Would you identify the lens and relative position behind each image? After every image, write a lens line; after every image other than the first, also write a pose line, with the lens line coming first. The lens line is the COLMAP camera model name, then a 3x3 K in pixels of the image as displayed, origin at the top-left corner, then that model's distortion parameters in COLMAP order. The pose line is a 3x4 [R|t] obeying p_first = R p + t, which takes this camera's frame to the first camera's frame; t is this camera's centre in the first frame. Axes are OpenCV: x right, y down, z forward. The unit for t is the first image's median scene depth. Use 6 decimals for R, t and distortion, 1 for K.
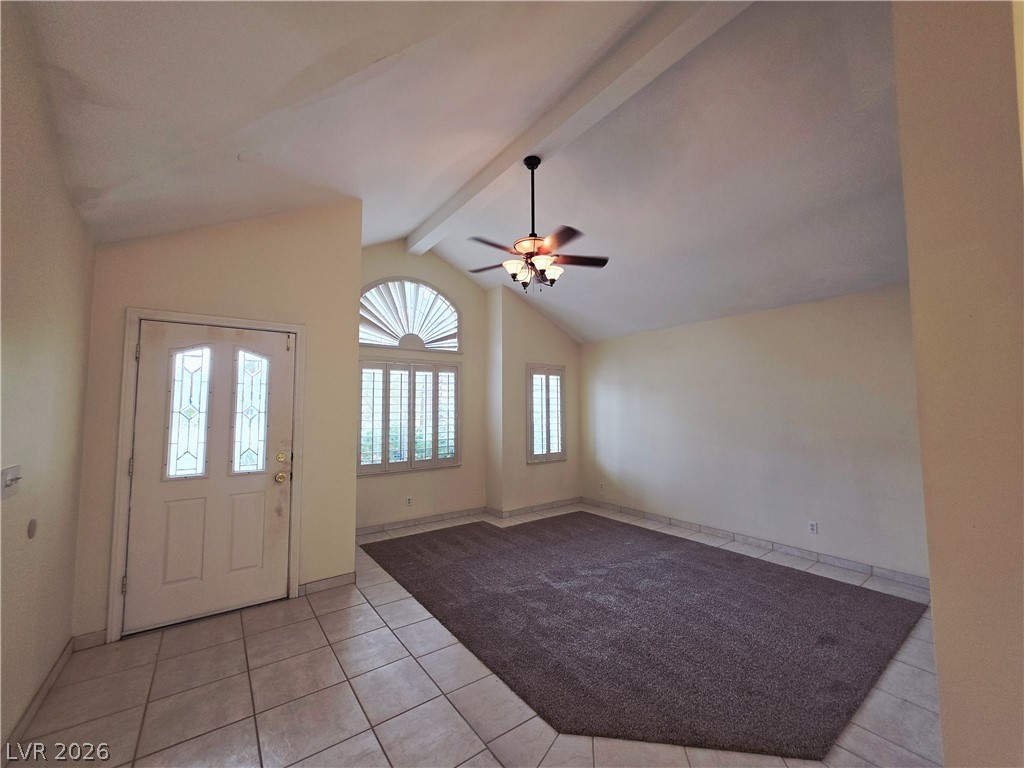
lens RADIAL K [[409.9, 0, 517.4], [0, 409.9, 381.6], [0, 0, 1]] dist [-0.000304, 0.000321]
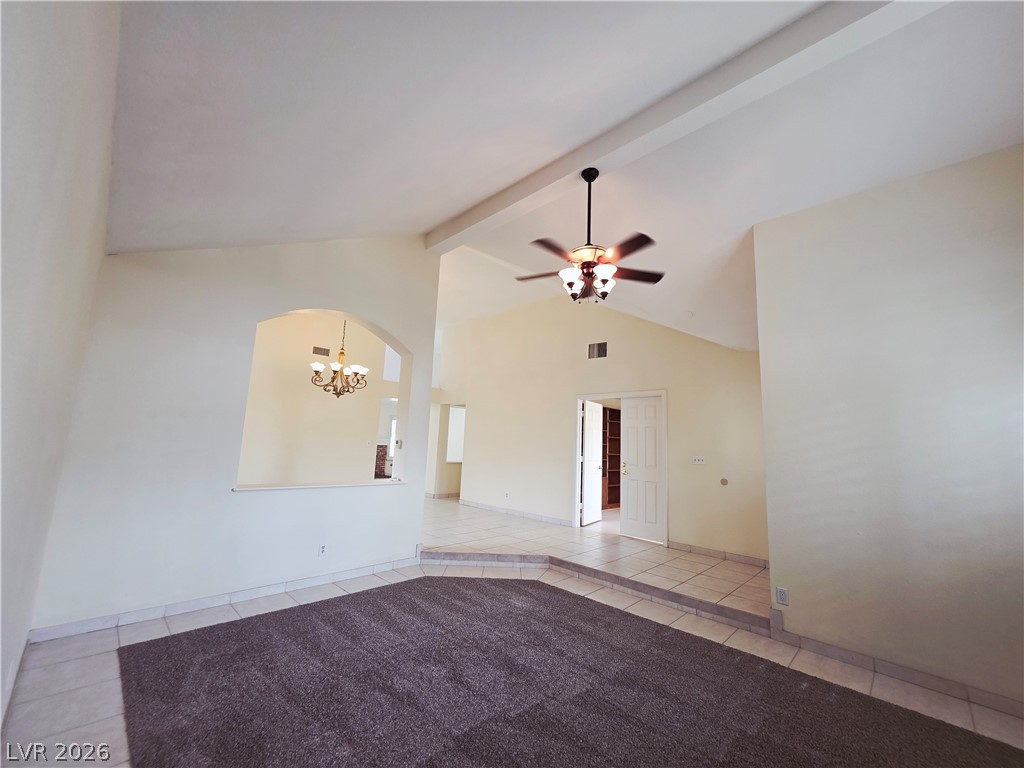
lens RADIAL K [[409.9, 0, 517.4], [0, 409.9, 381.6], [0, 0, 1]] dist [-0.000304, 0.000321]
pose [[-0.984703, -0.058313, -0.164195, 0.225191], [-0.022279, 0.976738, -0.213274, 0.107908], [0.172812, -0.206353, -0.963096, 1.197742]]
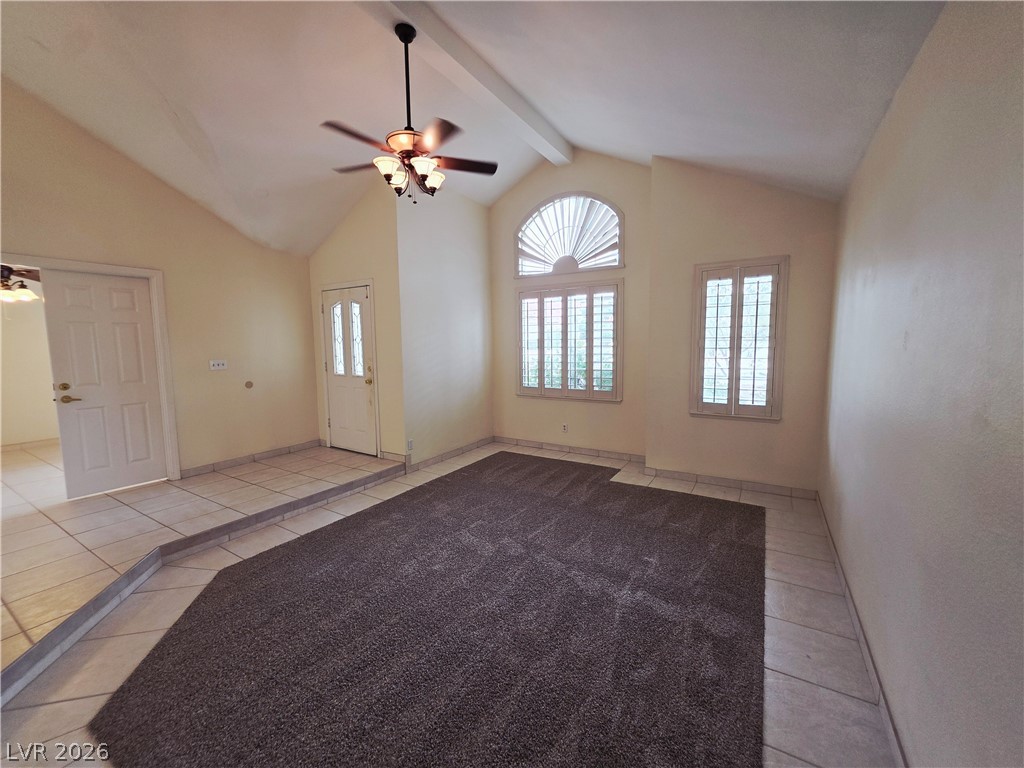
lens RADIAL K [[409.9, 0, 517.4], [0, 409.9, 381.6], [0, 0, 1]] dist [-0.000304, 0.000321]
pose [[0.380649, 0.095095, -0.919817, 0.623703], [0.069811, 0.988904, 0.131127, 0.039822], [0.922081, -0.114127, 0.369787, 0.543430]]
